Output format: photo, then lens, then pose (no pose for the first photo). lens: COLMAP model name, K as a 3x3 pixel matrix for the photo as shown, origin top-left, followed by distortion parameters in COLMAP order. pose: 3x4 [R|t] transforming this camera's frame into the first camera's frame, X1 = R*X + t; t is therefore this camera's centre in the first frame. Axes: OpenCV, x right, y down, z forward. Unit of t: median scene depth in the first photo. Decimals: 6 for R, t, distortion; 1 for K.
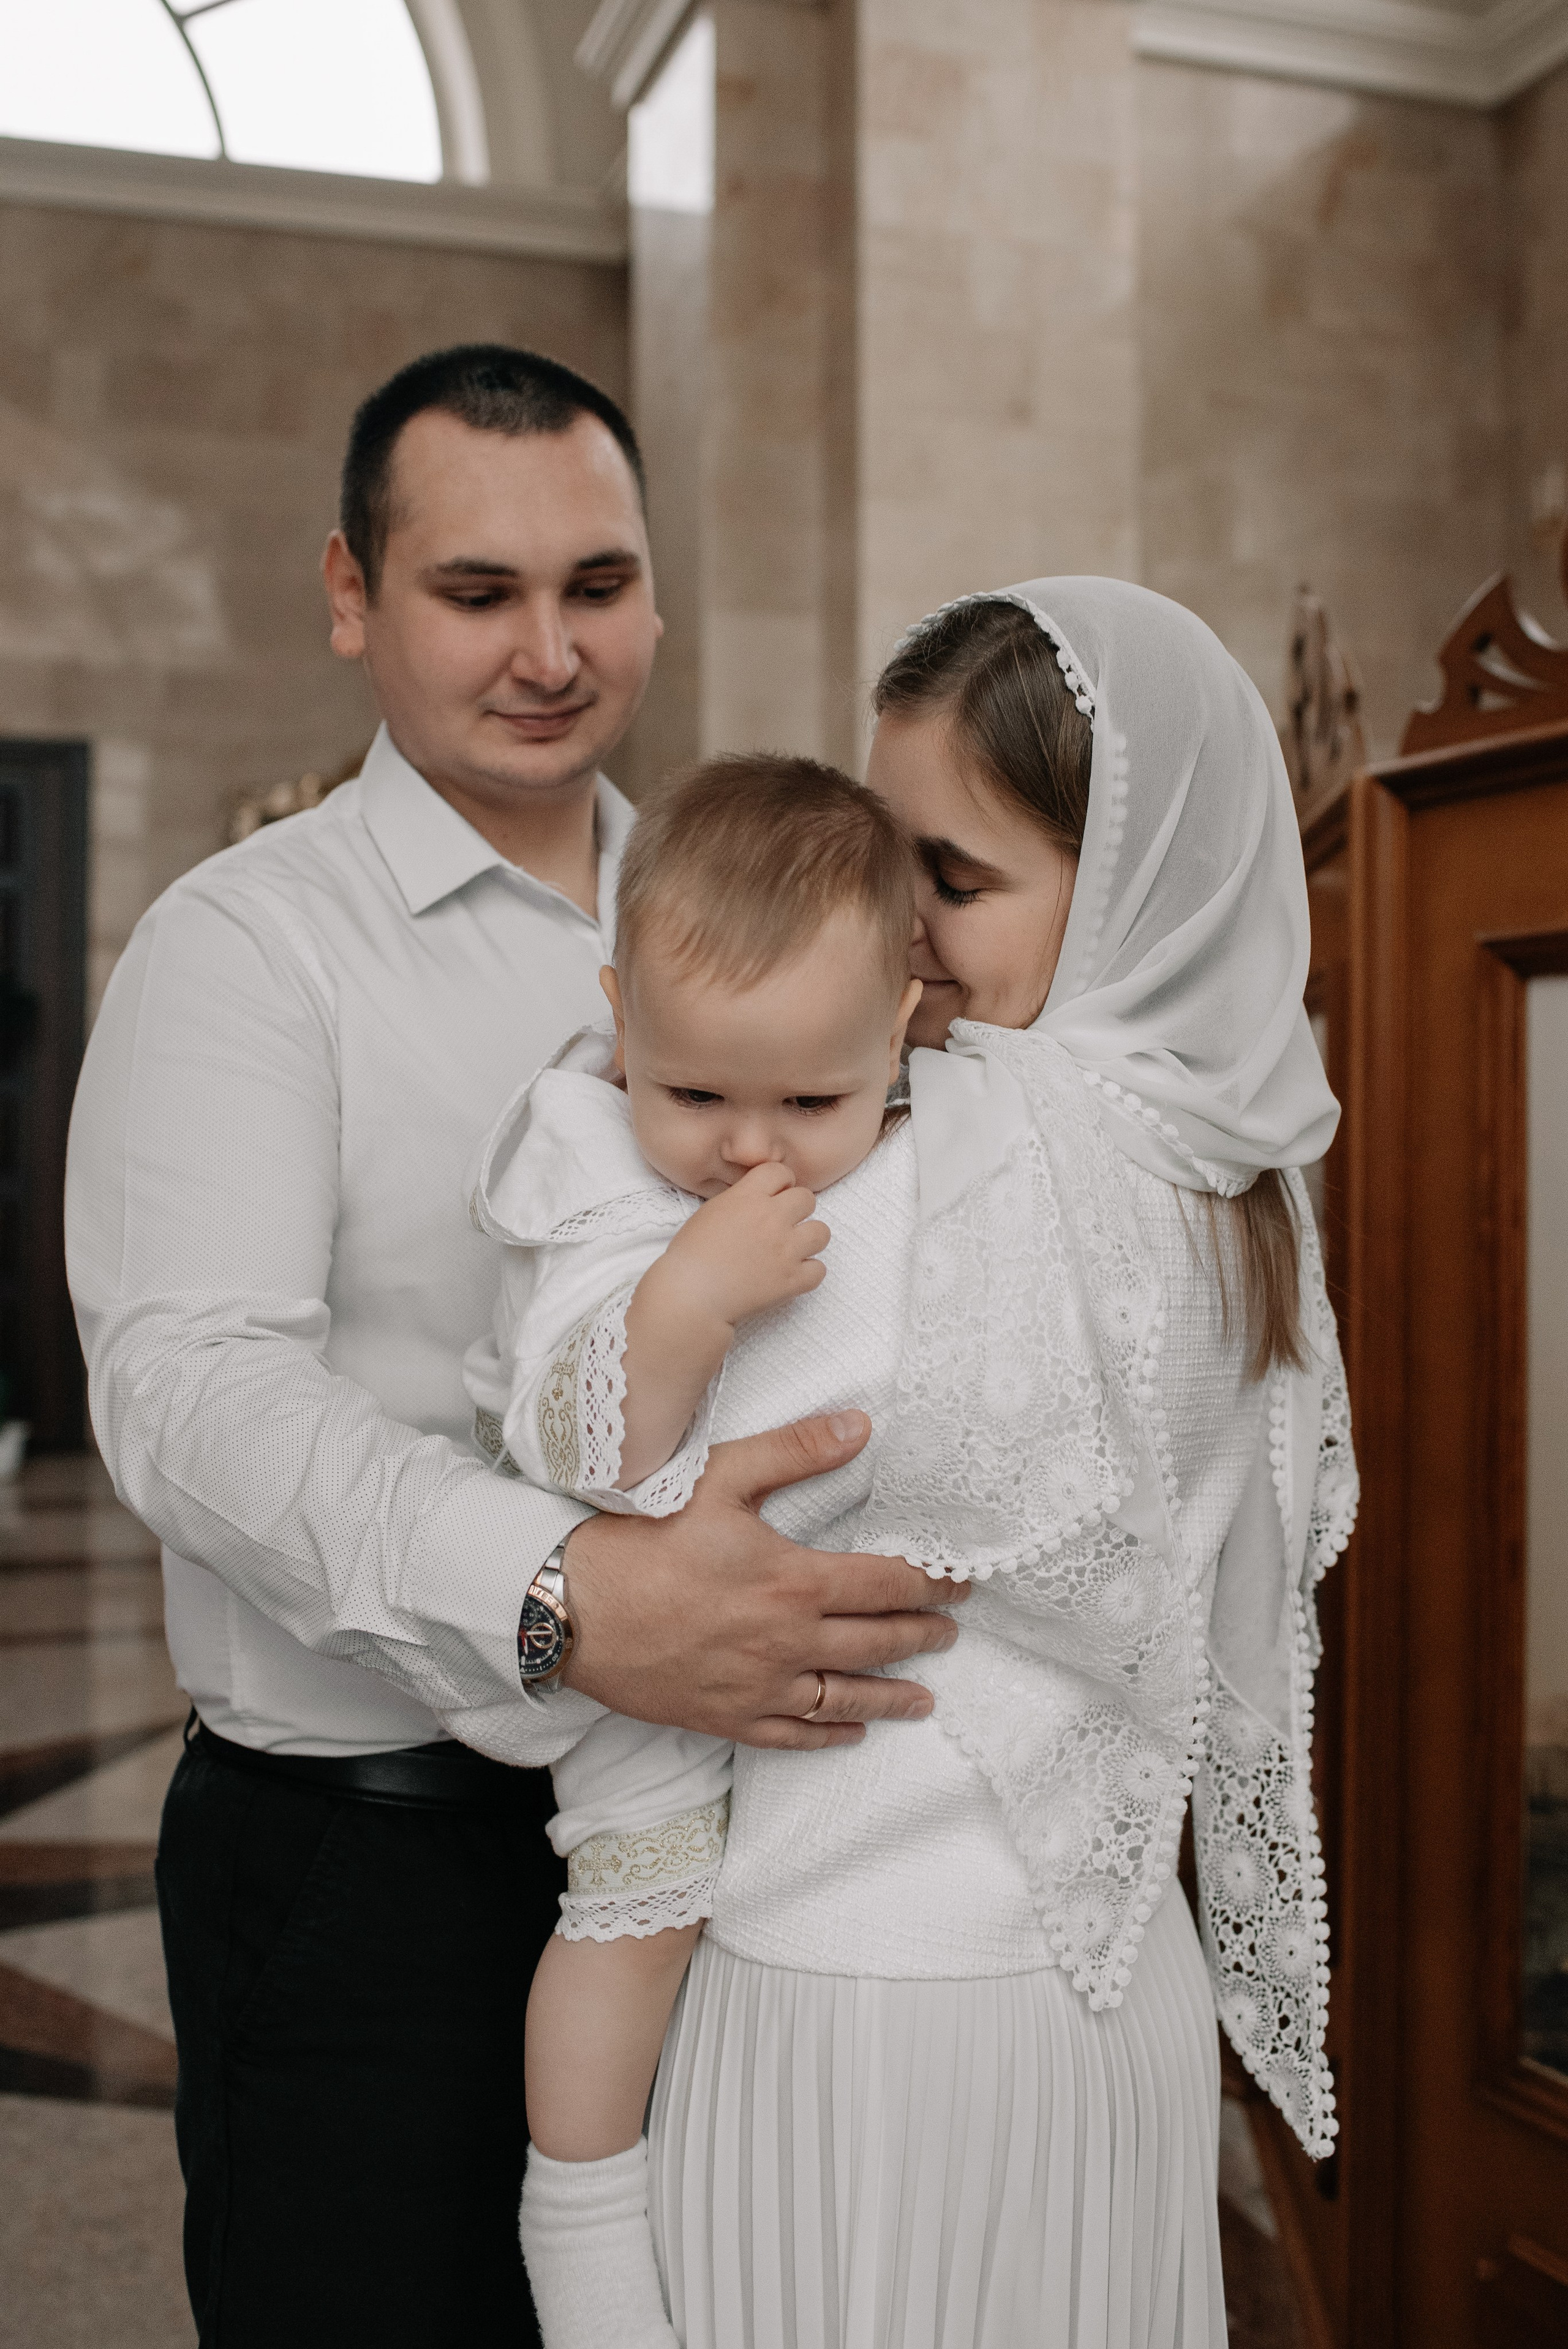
lens RADIAL K [[2439.4, 0, 821.1], [0, 2439.4, 1131.6], [0, 0, 1]] dist [-0.060449, 0.022411]
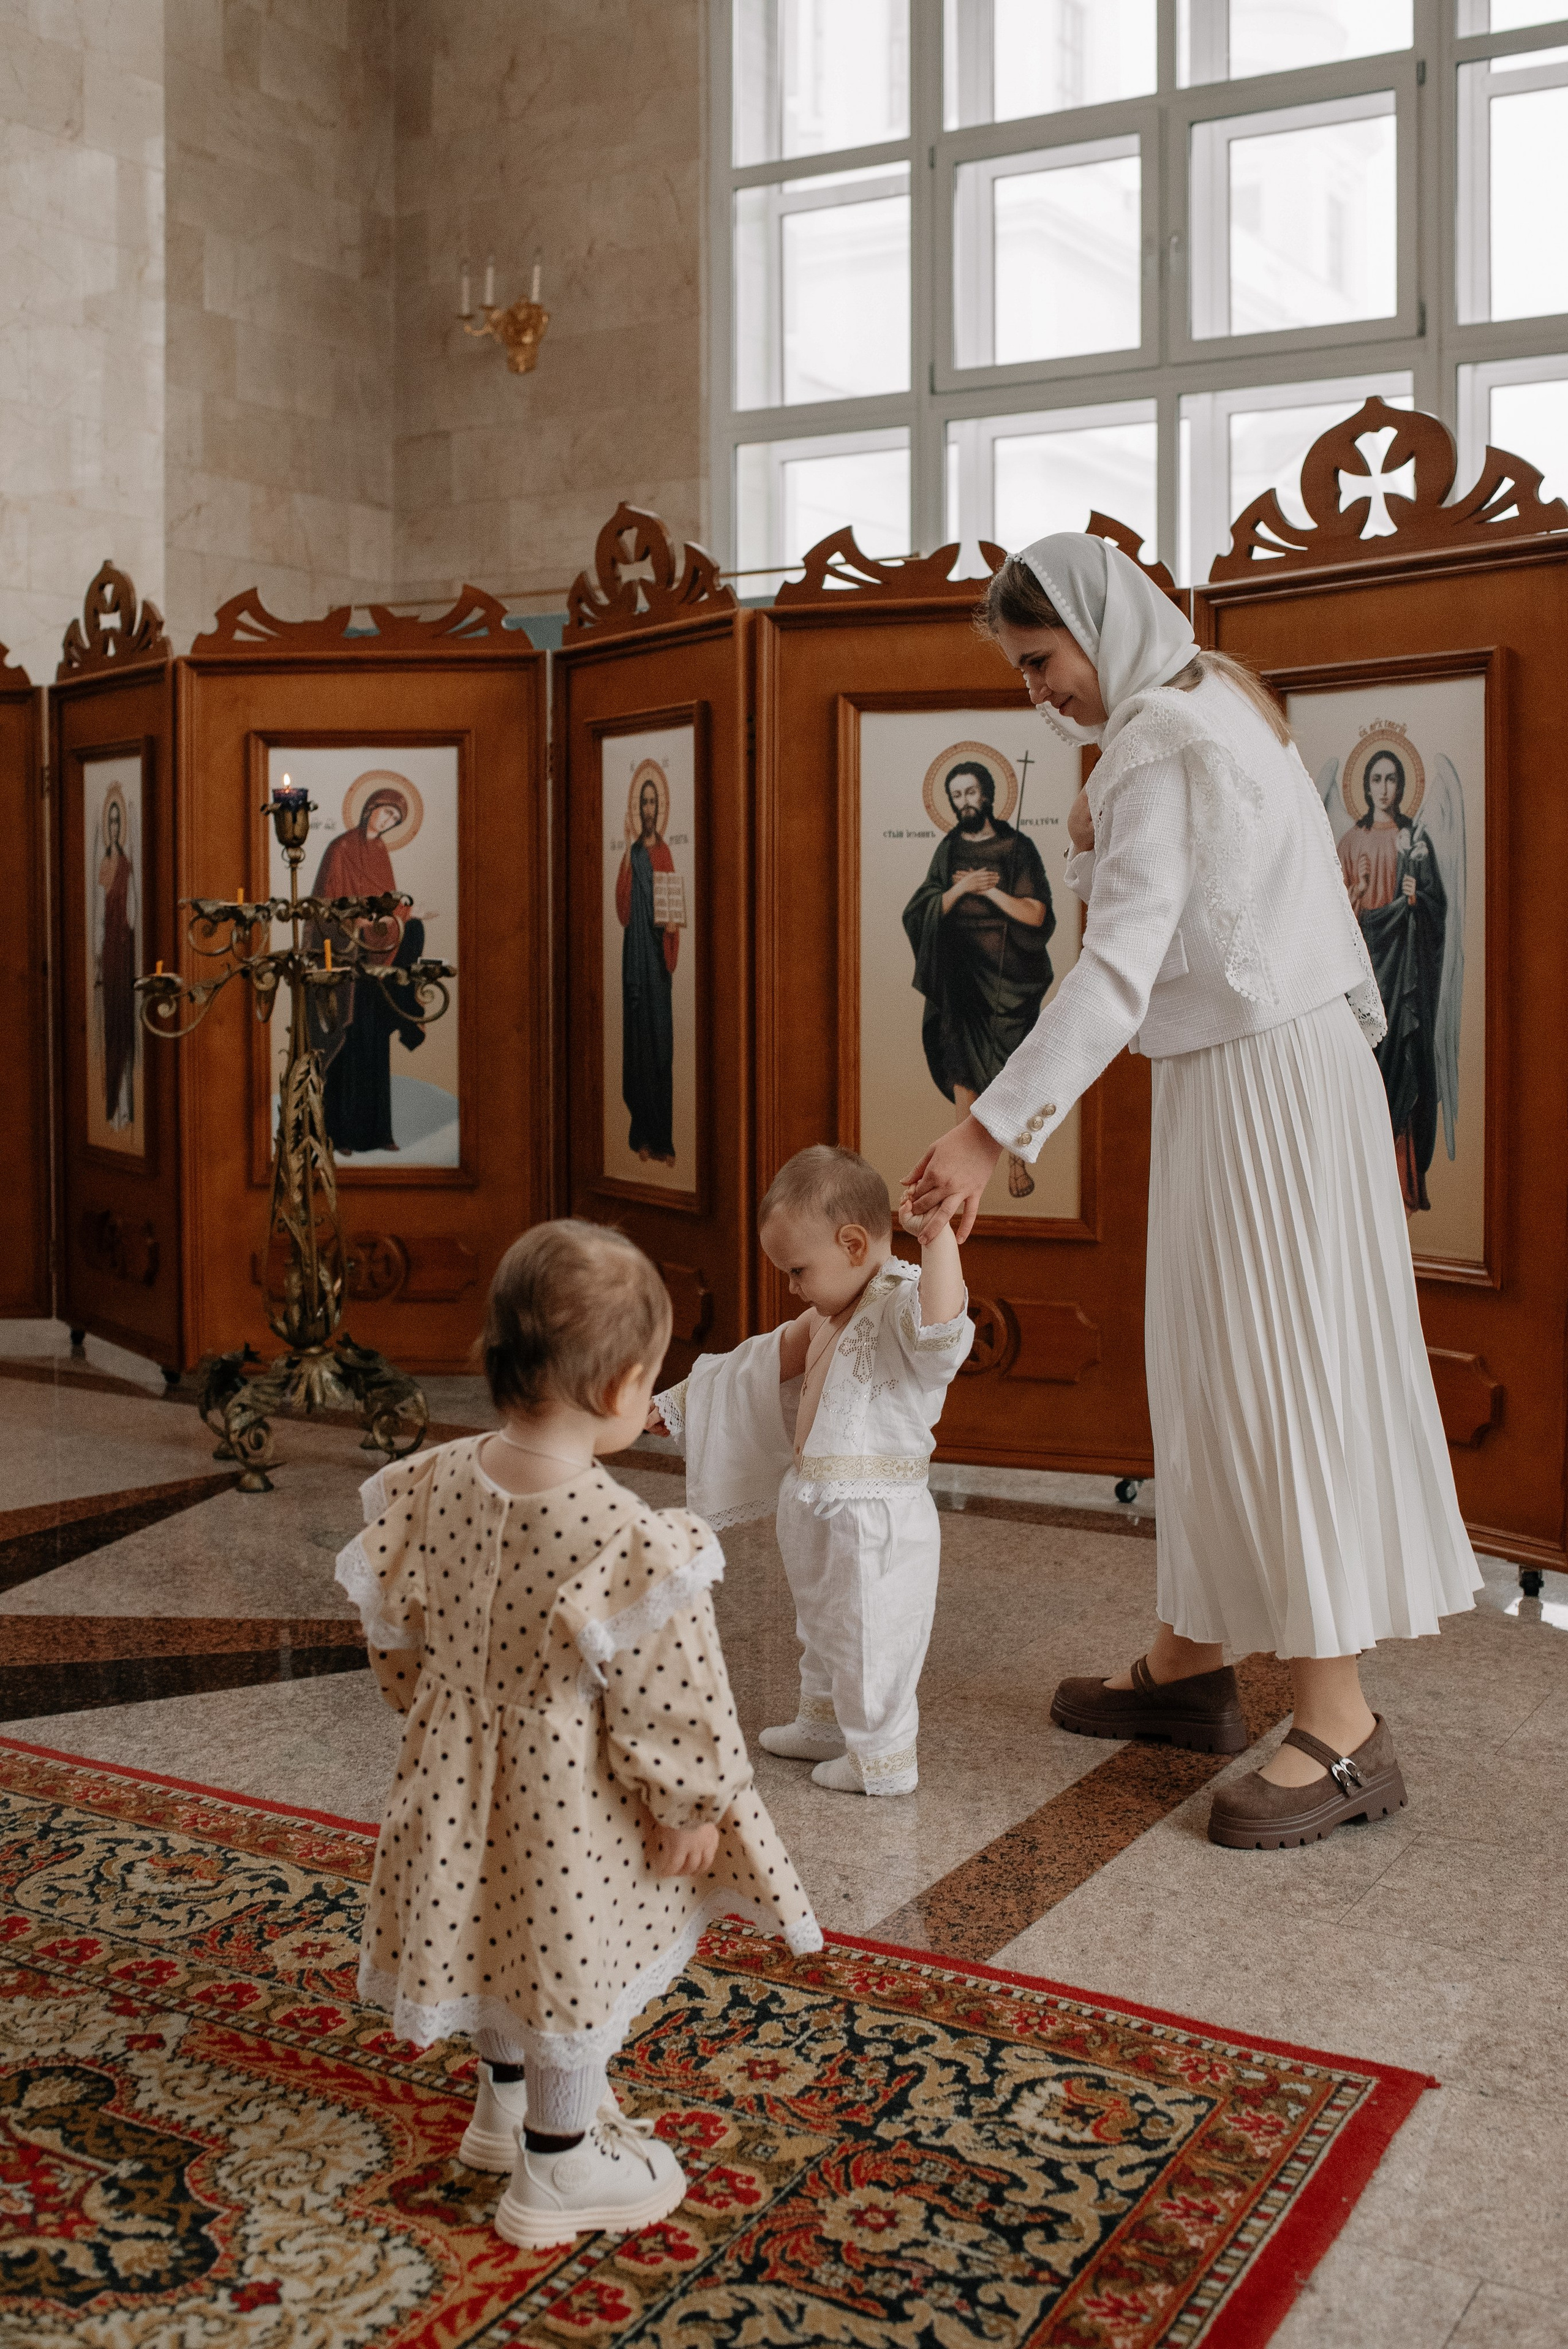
lens RADIAL K [[2469.2, 0, 784.5], [0, 2469.2, 1025.7], [0, 0, 1]] dist [-0.116072, 0.157852]
pose [[0.764242, -0.029298, 0.644263, -0.344861], [0.001709, 0.999056, 0.043404, 0.031048], [-0.644927, -0.032070, 0.763571, 0.029466]]
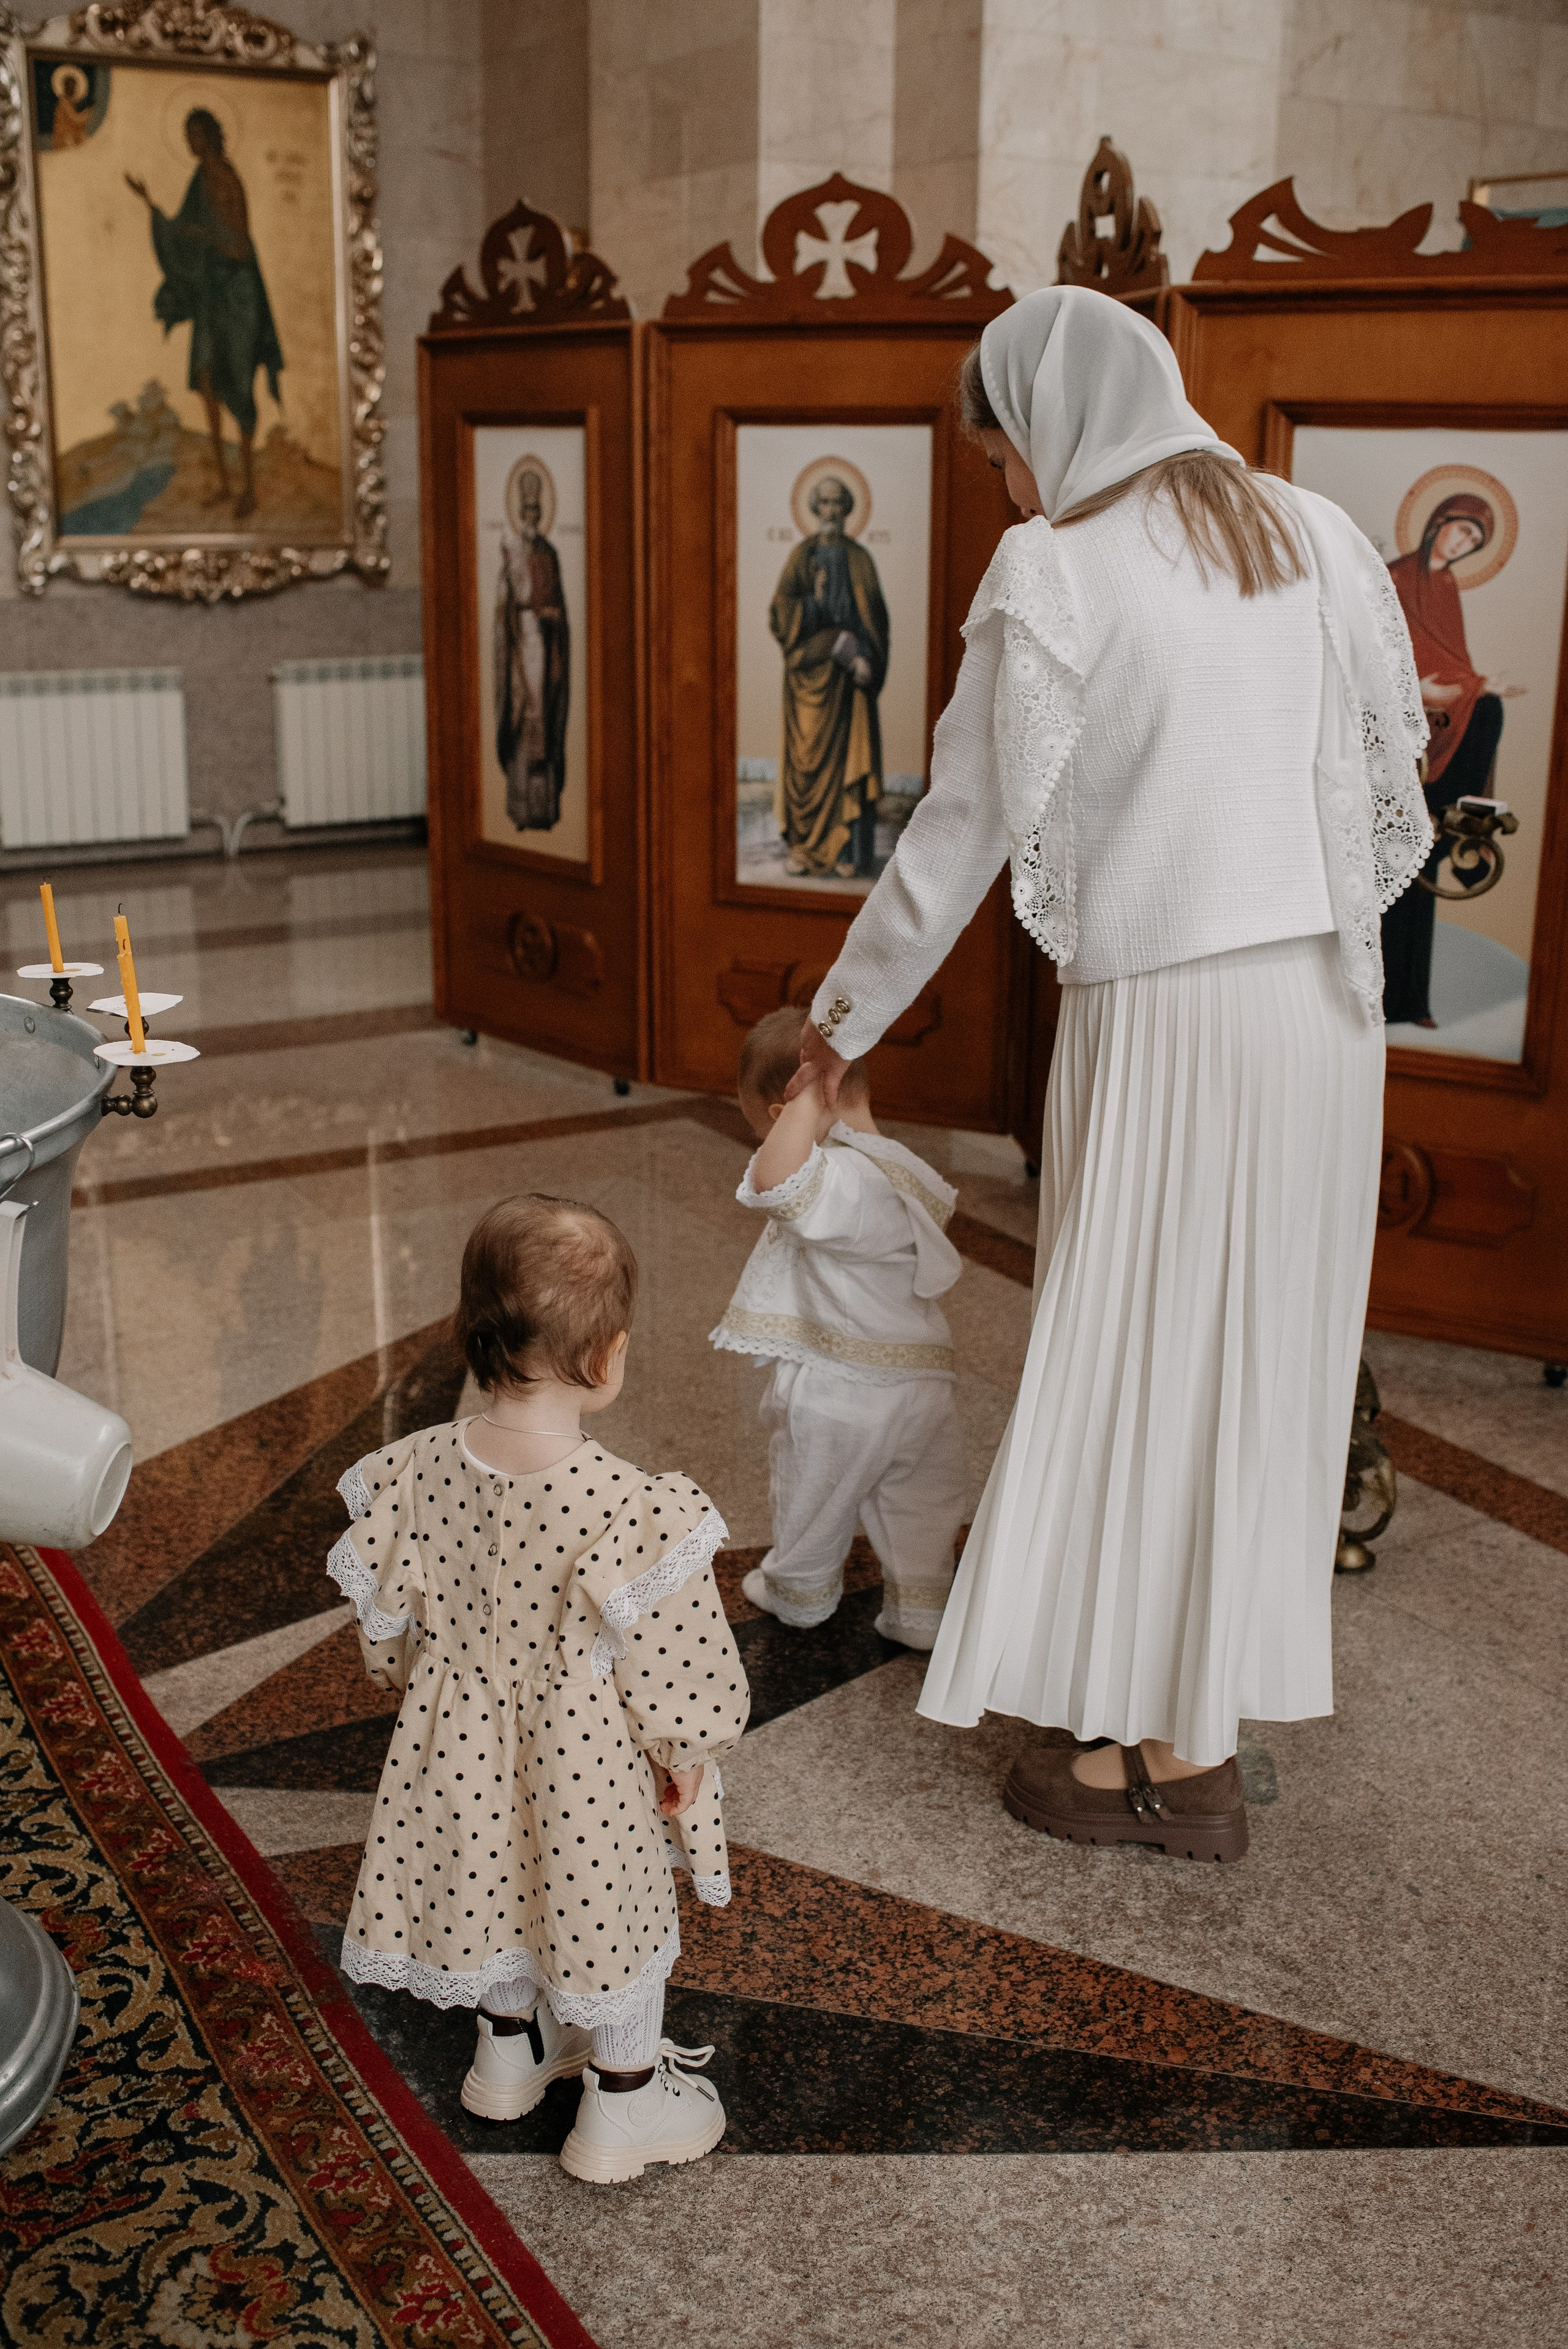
lens RADIAL K [[2391.1, 0, 792.7], [0, 2391.1, 1137.0], [0, 0, 1]] dist [-0.058027, 0.034591]
pose [[0.976685, -0.050086, 0.208754, -0.208918], [-0.008931, 0.962082, 0.272615, -0.008018], [-0.214493, -0.268123, 0.939203, 0.204346]]
